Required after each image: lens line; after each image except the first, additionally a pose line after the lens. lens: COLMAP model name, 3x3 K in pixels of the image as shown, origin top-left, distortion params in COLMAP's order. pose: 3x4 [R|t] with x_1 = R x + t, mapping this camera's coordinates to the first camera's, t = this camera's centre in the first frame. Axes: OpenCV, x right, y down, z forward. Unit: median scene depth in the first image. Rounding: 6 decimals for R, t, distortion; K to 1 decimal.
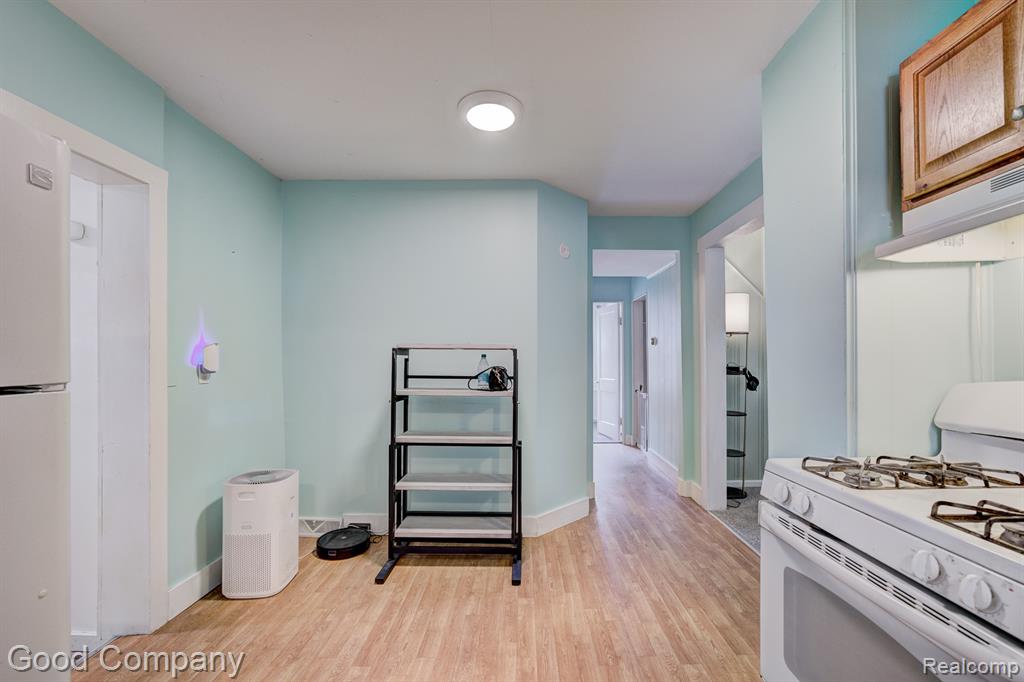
lens RADIAL K [[427.8, 0, 534.1], [0, 427.8, 359.7], [0, 0, 1]] dist [-0.011964, 0.000357]
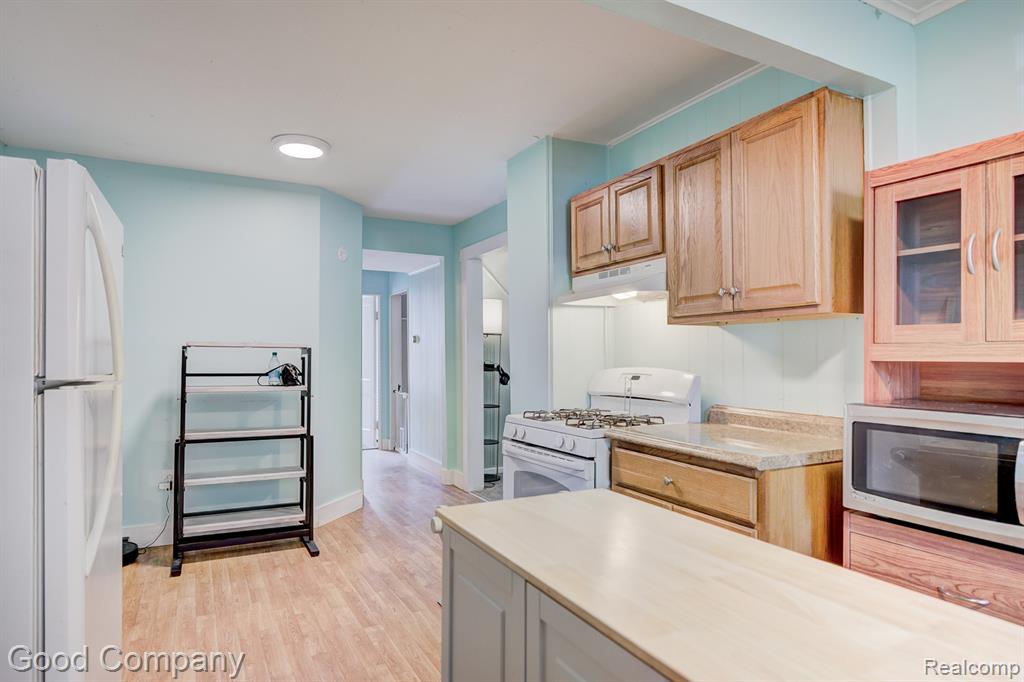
lens RADIAL K [[552.0, 0, 512.0], [0, 552.0, 353.6], [0, 0, 1]] dist [-0.003180, 0.000137]
pose [[0.888113, 0.003460, 0.459612, -0.210100], [0.000273, 0.999968, -0.008056, 0.001301], [-0.459625, 0.007280, 0.888083, -0.454305]]
